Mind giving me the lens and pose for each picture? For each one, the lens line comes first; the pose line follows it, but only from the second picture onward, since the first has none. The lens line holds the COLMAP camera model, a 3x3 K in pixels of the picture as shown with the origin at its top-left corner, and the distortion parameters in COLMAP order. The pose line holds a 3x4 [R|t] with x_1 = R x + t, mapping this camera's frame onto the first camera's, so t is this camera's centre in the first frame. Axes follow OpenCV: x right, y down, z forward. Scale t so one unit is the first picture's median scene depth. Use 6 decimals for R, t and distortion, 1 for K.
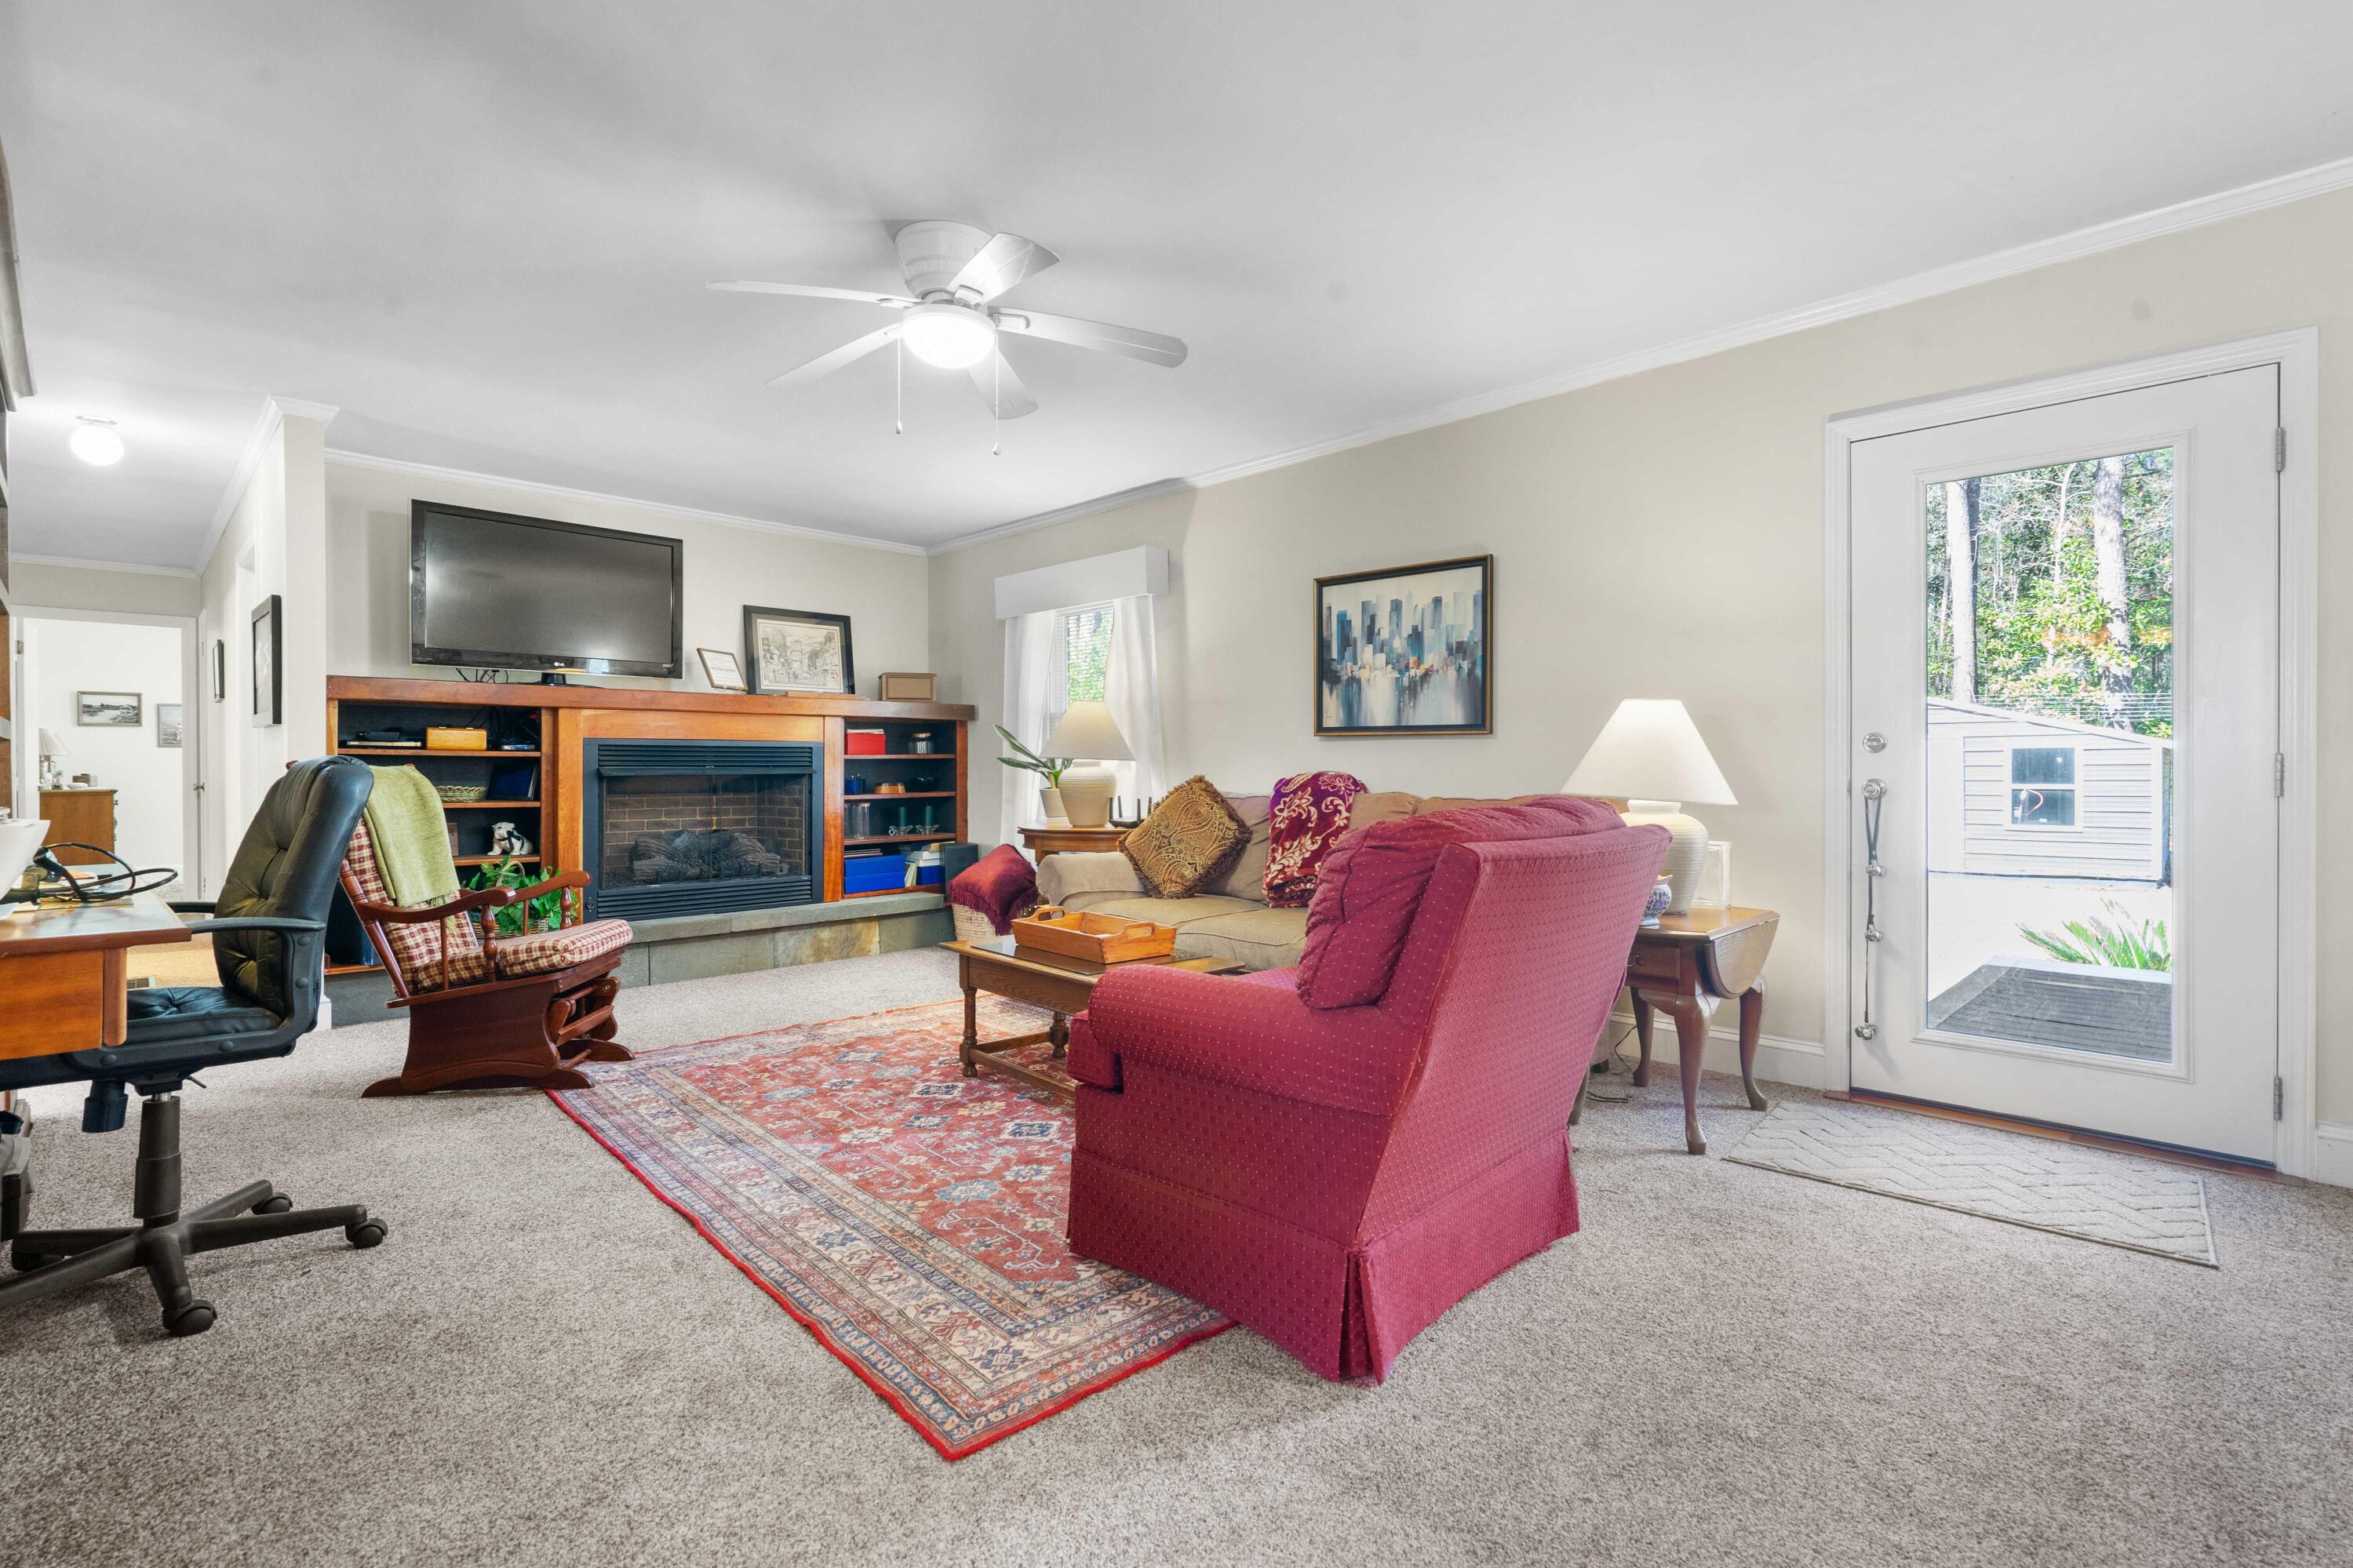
lens RADIAL K [[1069.2, 0, 1185.8], [0, 1069.2, 772.0], [0, 0, 1]] dist [-0.004282, 0.001009]
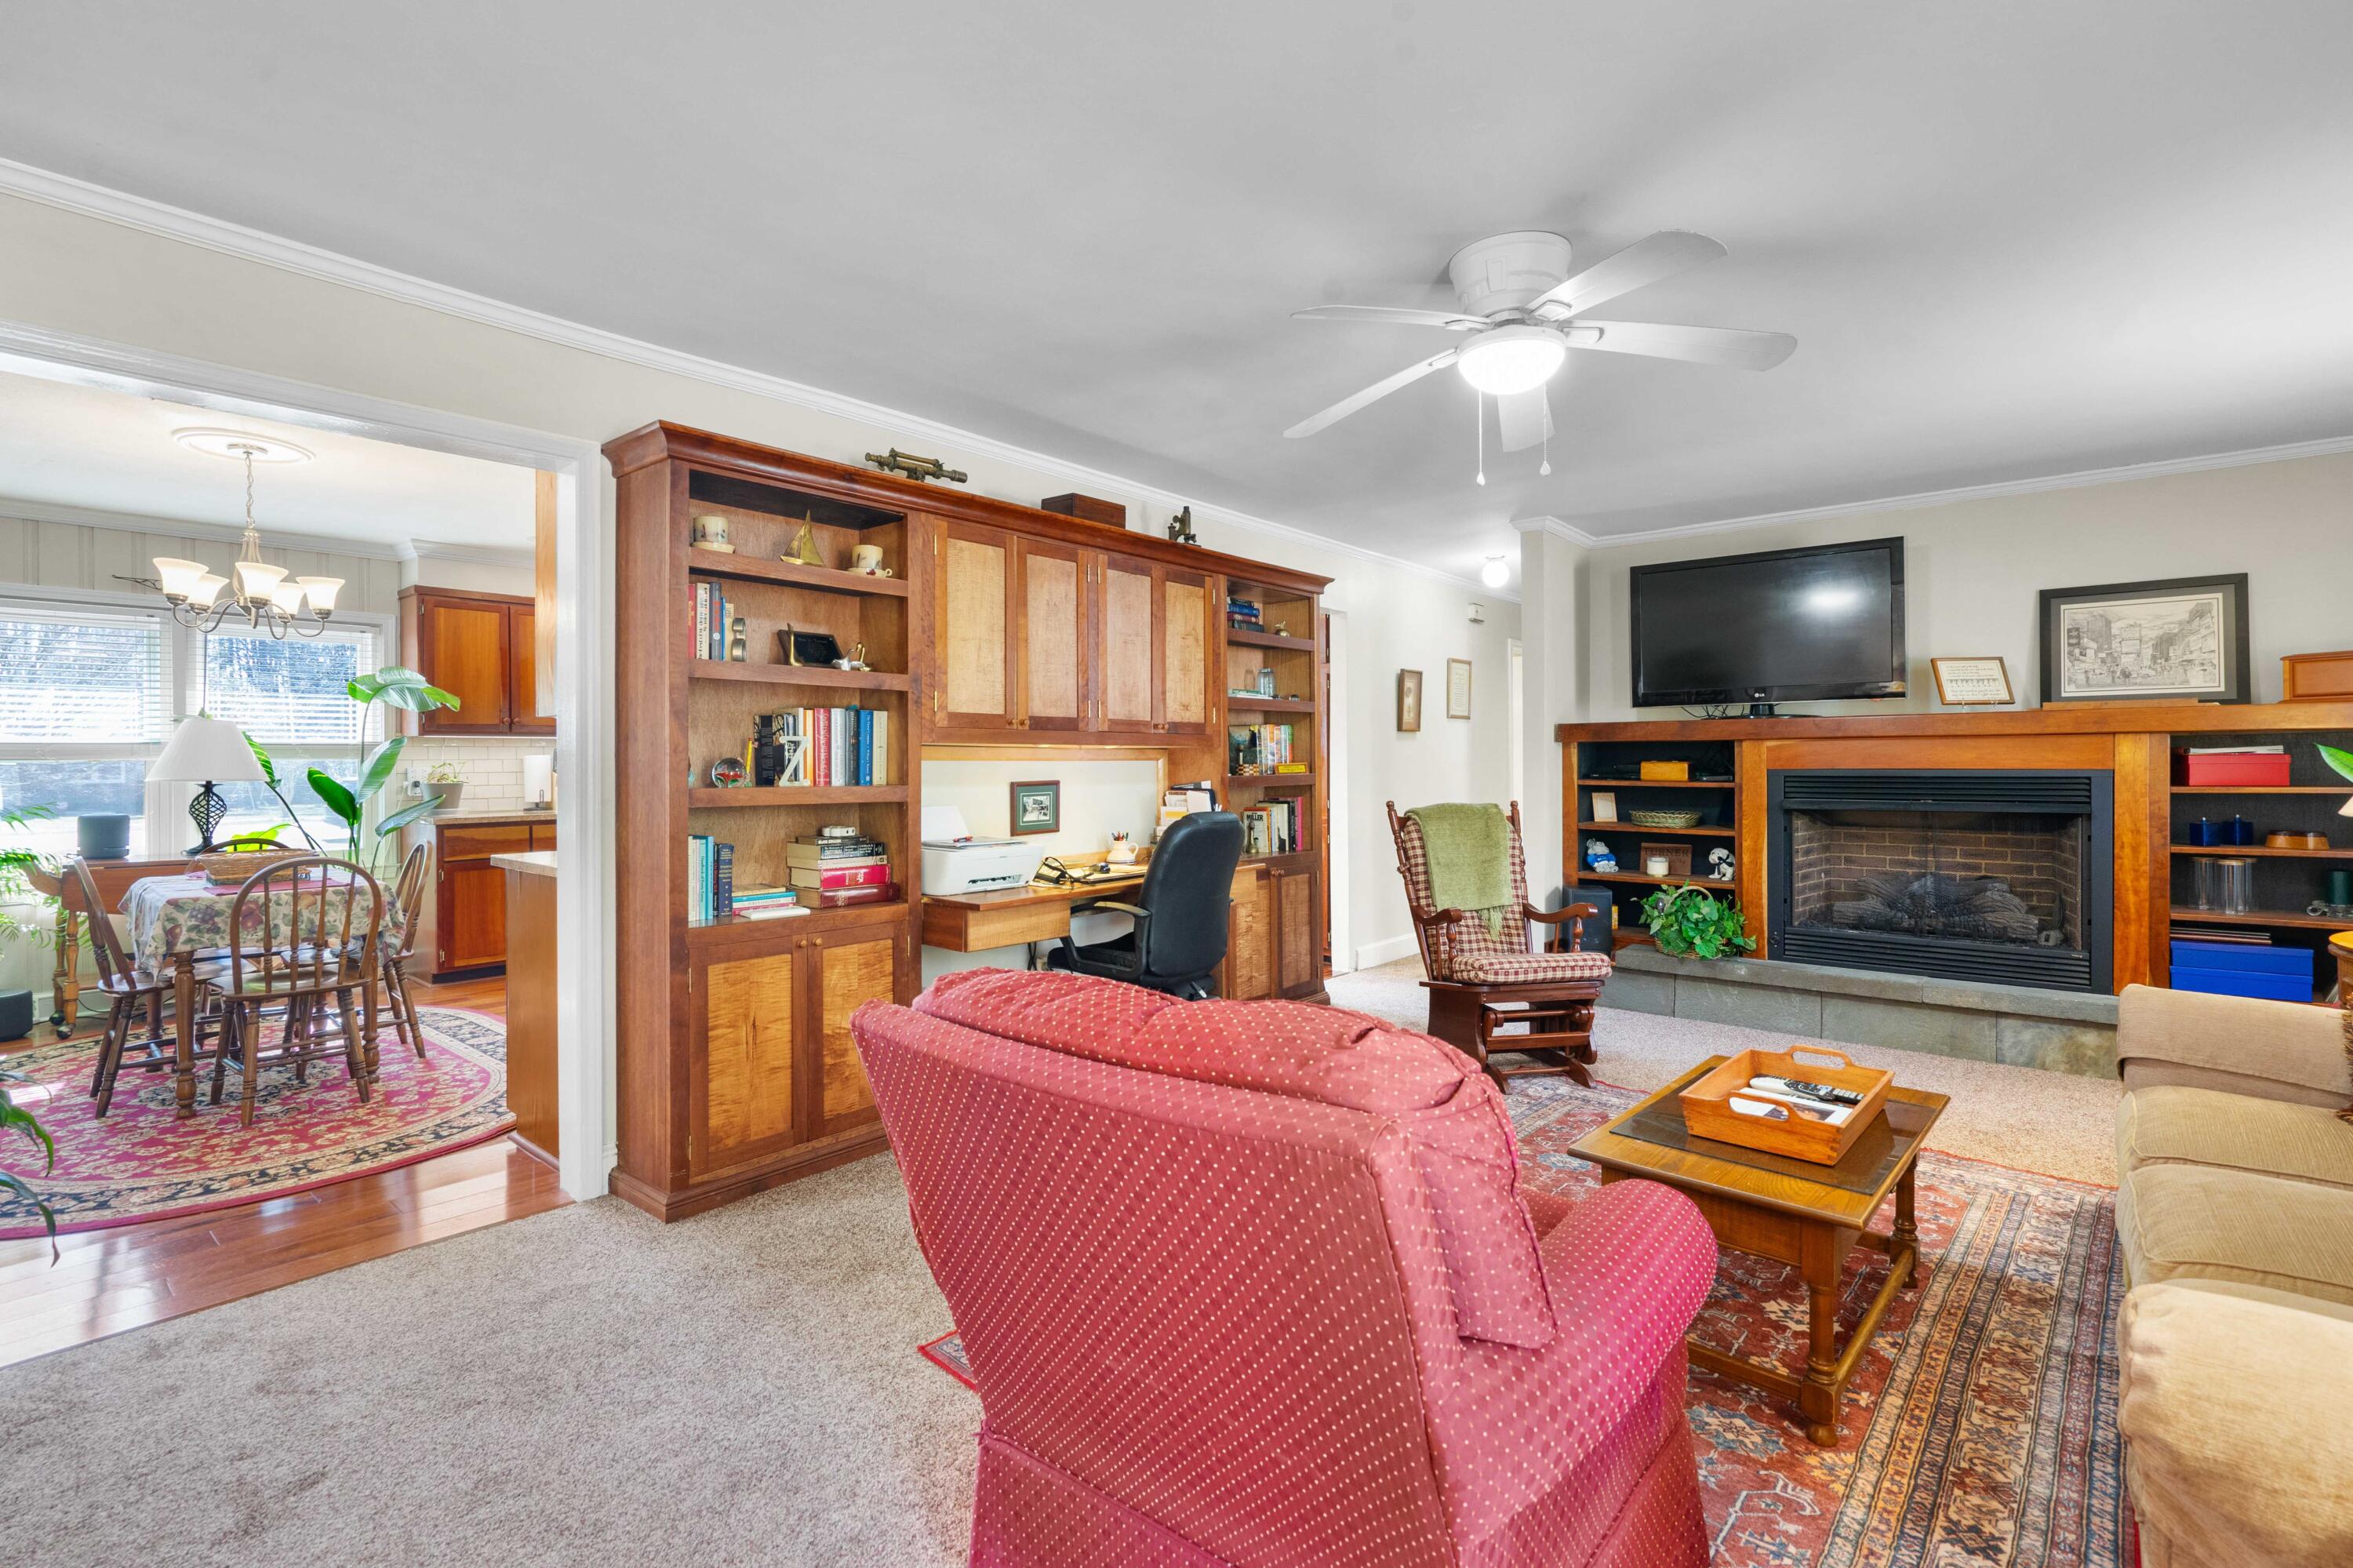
lens RADIAL K [[1069.4, 0, 1169.7], [0, 1069.4, 763.5], [0, 0, 1]] dist [-0.004282, 0.001009]
pose [[0.081040, 0.005794, -0.996694, 0.407670], [0.002502, 0.999979, 0.006017, -0.048647], [0.996708, -0.002981, 0.081024, 0.406809]]
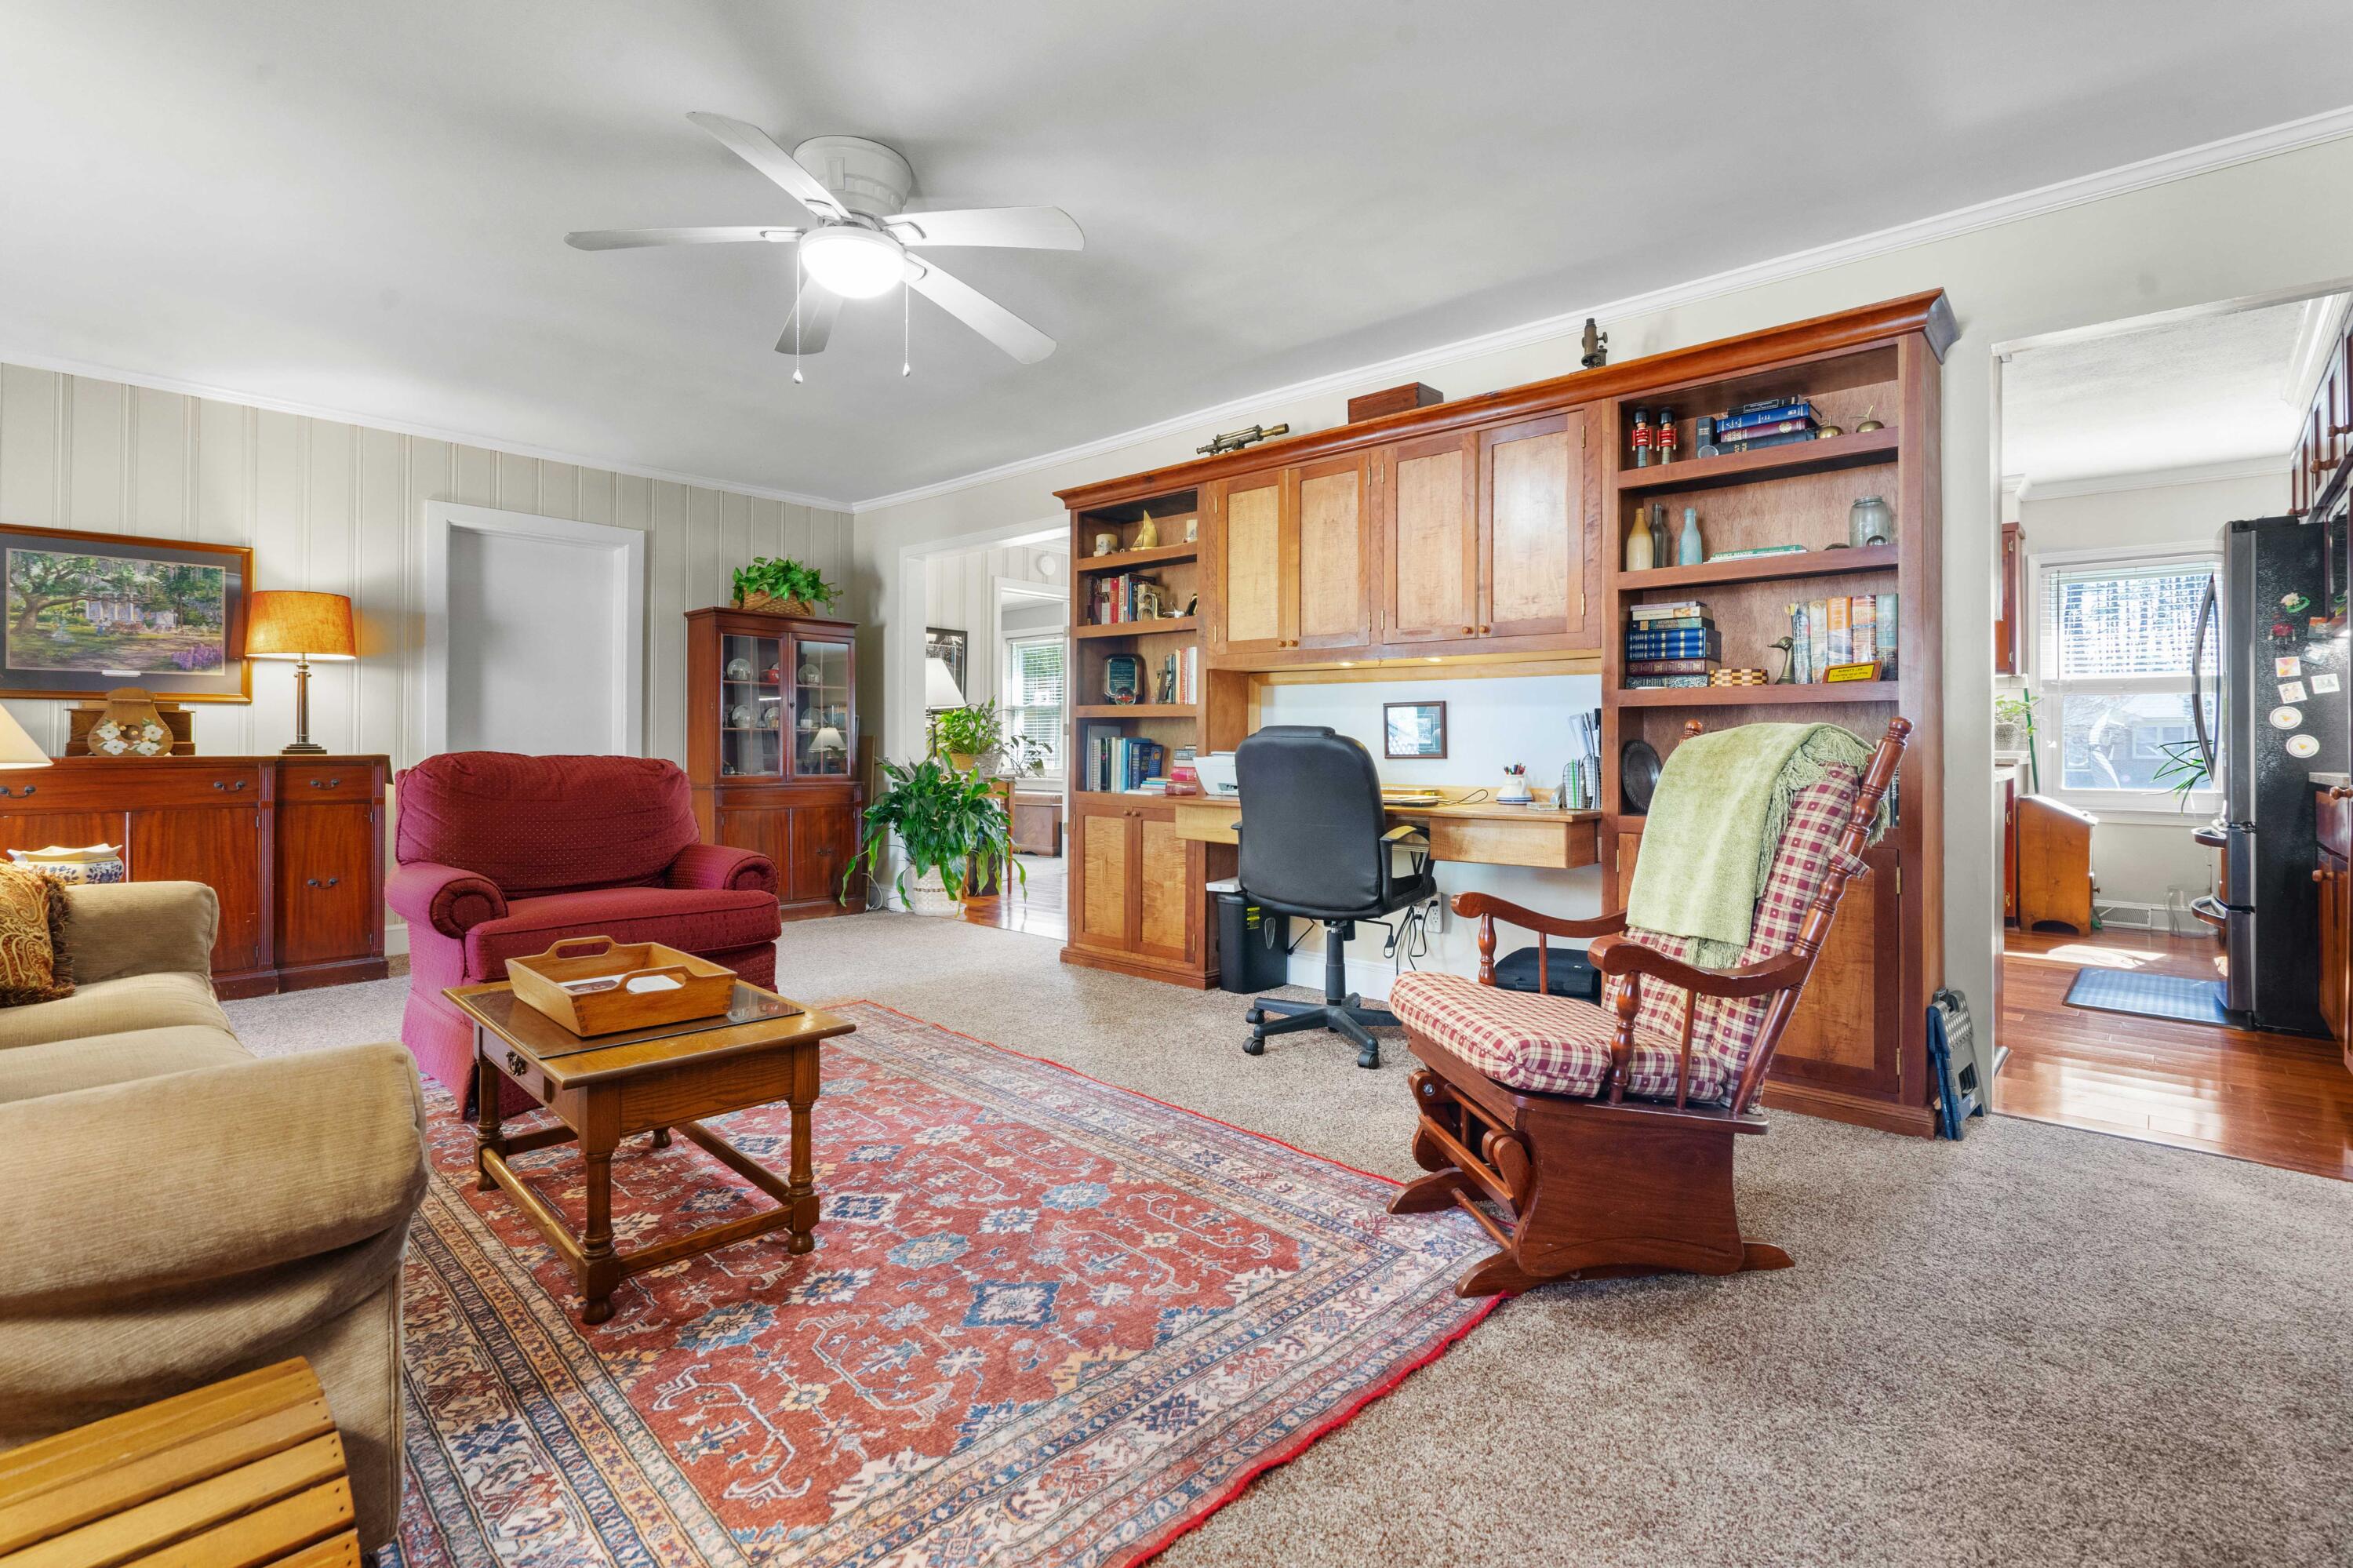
lens RADIAL K [[1069.4, 0, 1191.3], [0, 1069.4, 746.4], [0, 0, 1]] dist [-0.004282, 0.001009]
pose [[-0.998309, 0.001363, -0.058122, -0.292934], [0.000949, 0.999974, 0.007149, 0.001491], [0.058130, 0.007082, -0.998284, 1.226109]]
